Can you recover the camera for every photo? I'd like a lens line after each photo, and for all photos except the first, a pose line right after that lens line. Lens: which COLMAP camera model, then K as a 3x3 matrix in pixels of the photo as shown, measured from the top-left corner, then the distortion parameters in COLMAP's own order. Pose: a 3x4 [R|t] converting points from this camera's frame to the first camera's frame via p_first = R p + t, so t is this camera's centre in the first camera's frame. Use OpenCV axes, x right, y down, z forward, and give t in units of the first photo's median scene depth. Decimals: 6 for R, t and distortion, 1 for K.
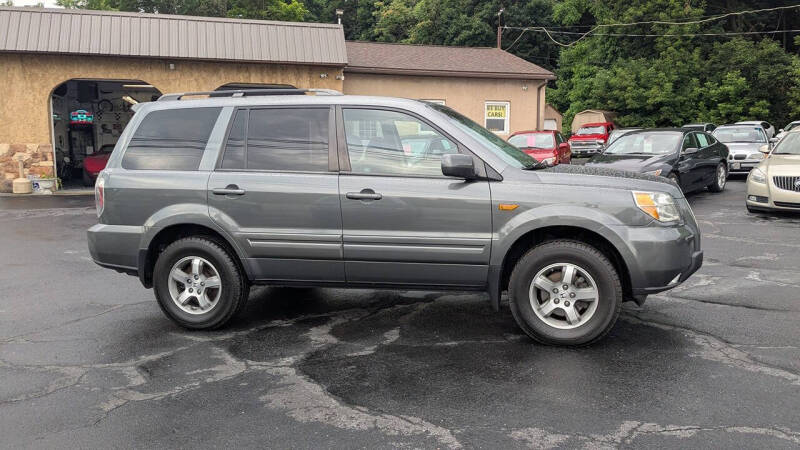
lens RADIAL K [[635.8, 0, 386.8], [0, 635.8, 226.0], [0, 0, 1]] dist [0.048105, -0.080321]
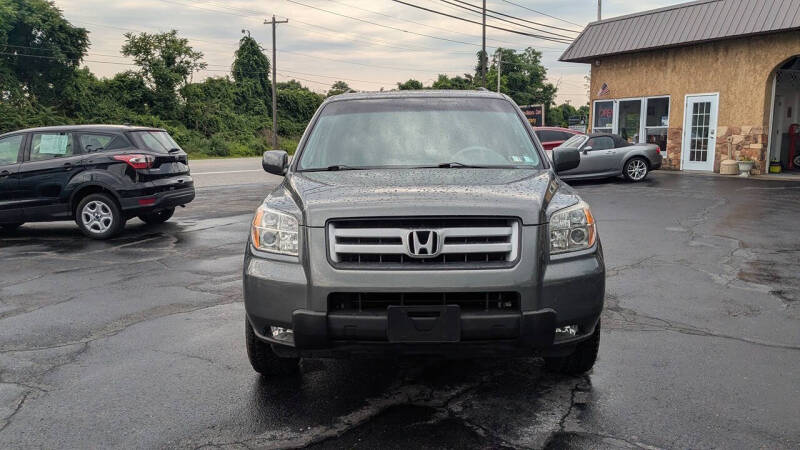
lens RADIAL K [[626.8, 0, 400.0], [0, 626.8, 225.0], [0, 0, 1]] dist [0.055273, -0.073885]
pose [[0.220125, 0.141113, -0.965211, 0.958291], [-0.106329, 0.987056, 0.120057, -0.113484], [0.969659, 0.076202, 0.232280, 0.784743]]
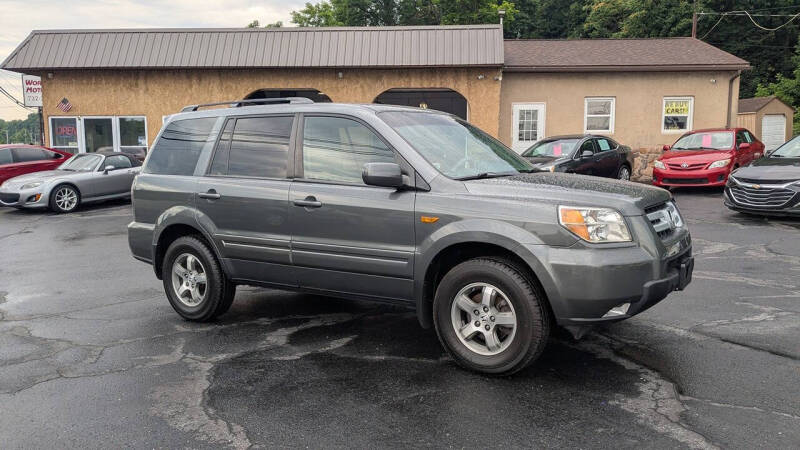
lens RADIAL K [[626.8, 0, 400.0], [0, 626.8, 225.0], [0, 0, 1]] dist [0.055273, -0.073885]
pose [[0.942052, 0.037563, -0.333356, 0.394794], [-0.037206, 0.999280, 0.007457, -0.022831], [0.333396, 0.005378, 0.942771, 0.097420]]
